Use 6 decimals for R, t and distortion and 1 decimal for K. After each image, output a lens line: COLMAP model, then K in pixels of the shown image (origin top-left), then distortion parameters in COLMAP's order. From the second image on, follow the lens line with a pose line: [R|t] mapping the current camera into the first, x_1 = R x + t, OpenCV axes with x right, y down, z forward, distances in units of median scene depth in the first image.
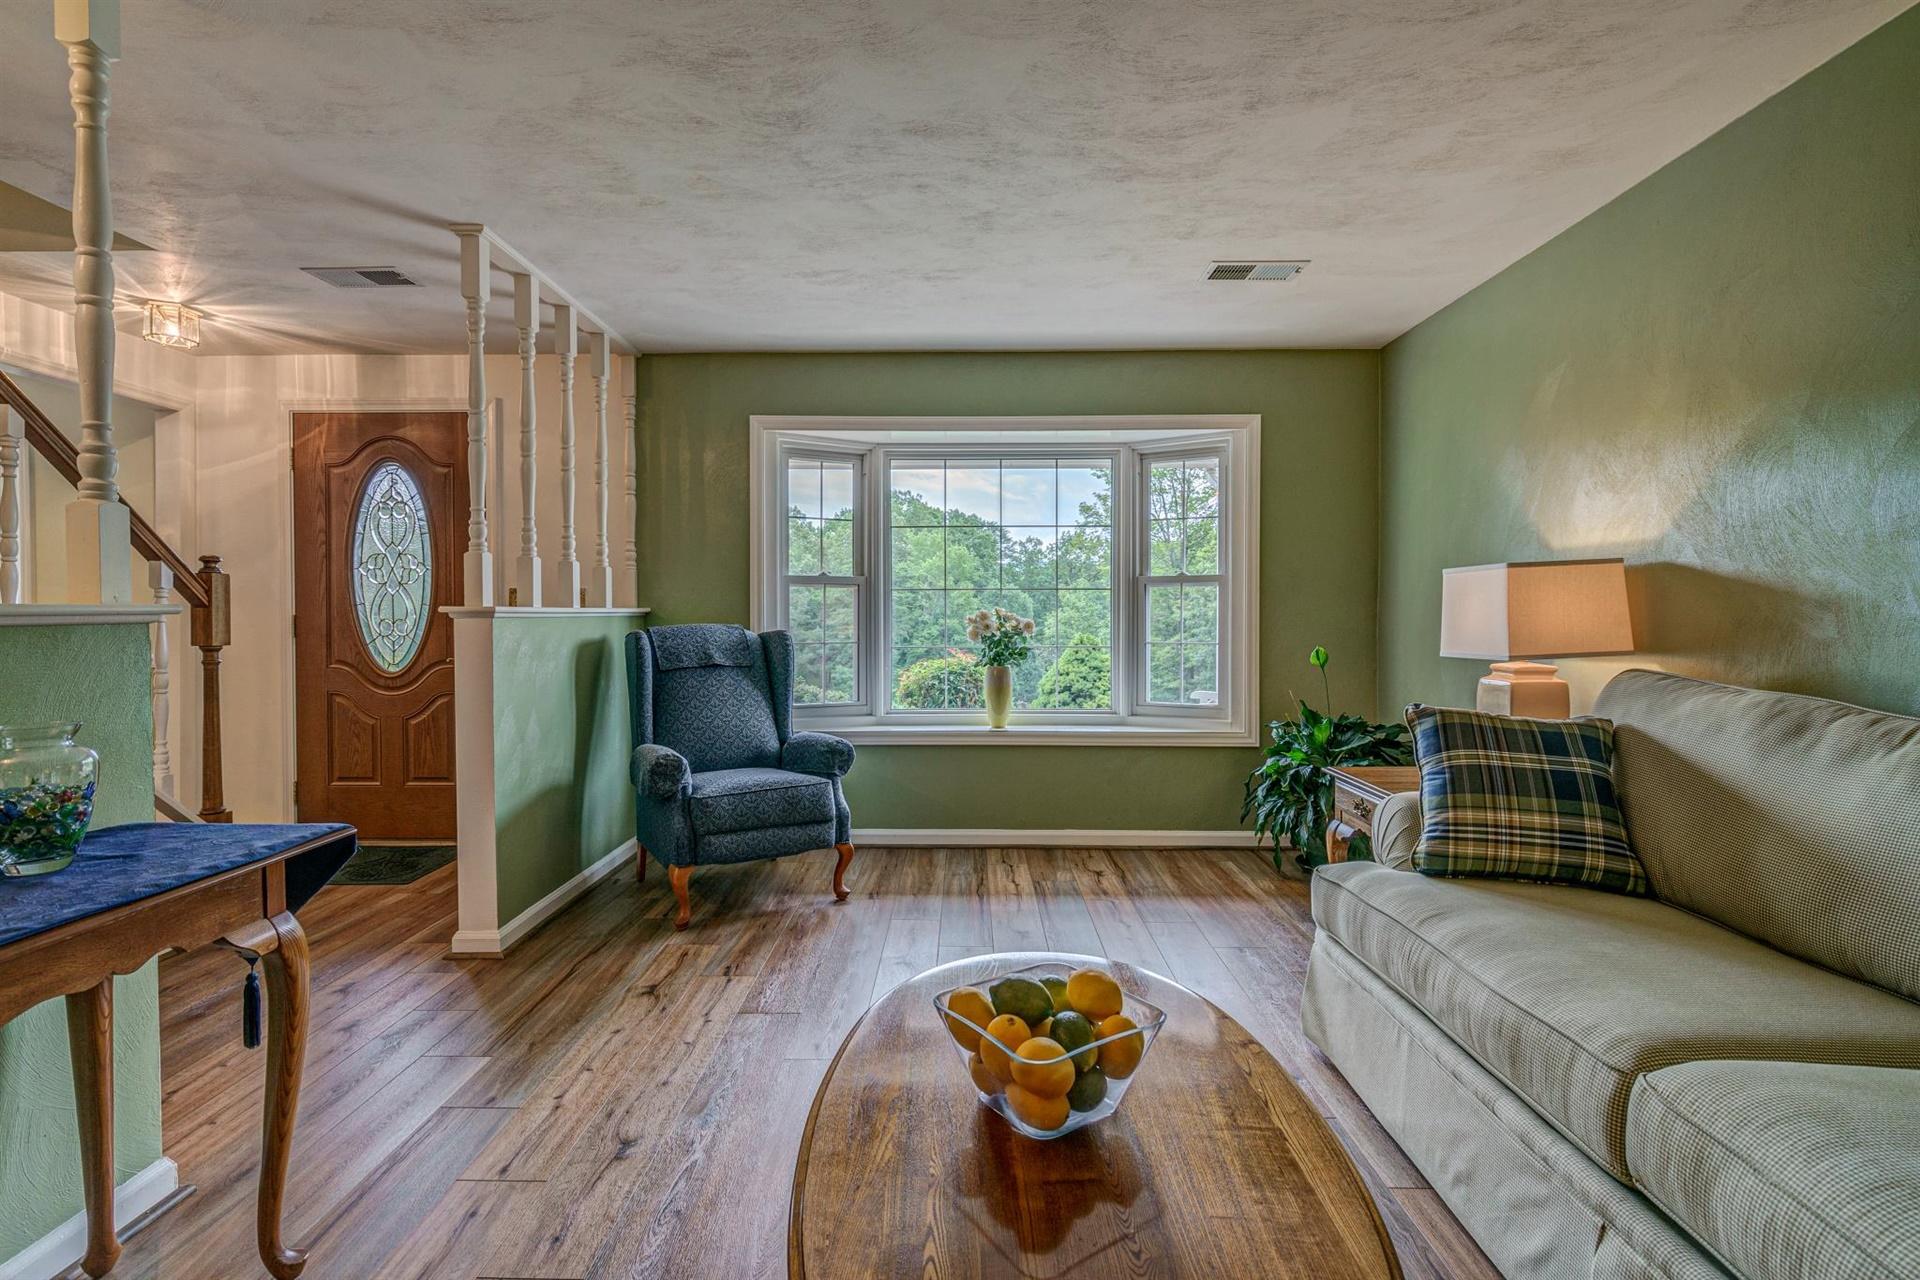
lens RADIAL K [[909.0, 0, 1000.6], [0, 909.0, 626.6], [0, 0, 1]] dist [0.002065, 0.000455]
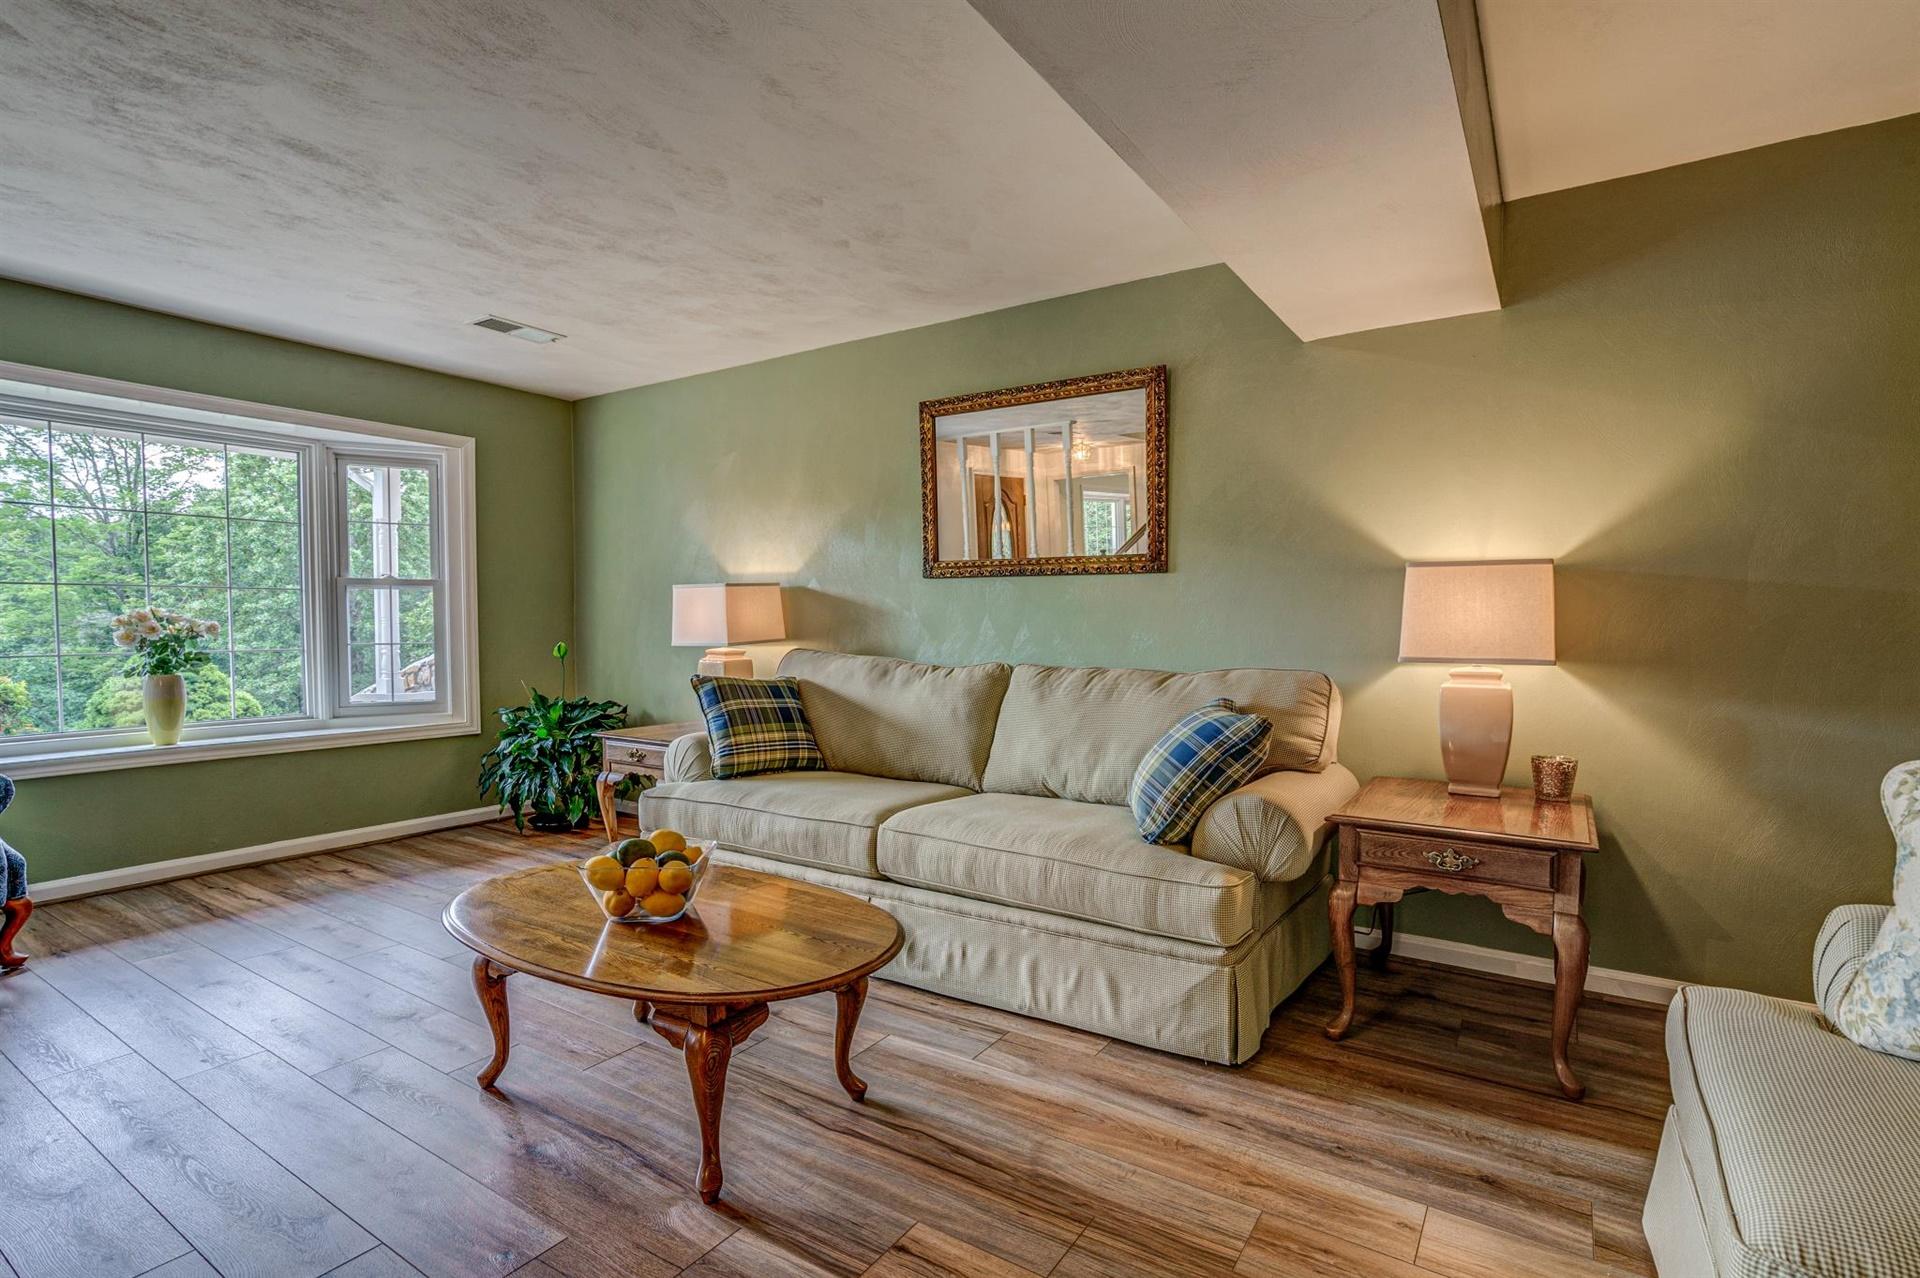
lens RADIAL K [[902.5, 0, 954.2], [0, 902.5, 640.9], [0, 0, 1]] dist [0.002327, 0.000665]
pose [[0.560280, -0.018523, 0.828096, -0.511388], [0.009148, 0.999827, 0.016175, 0.007060], [-0.828253, -0.001487, 0.560352, -0.189482]]
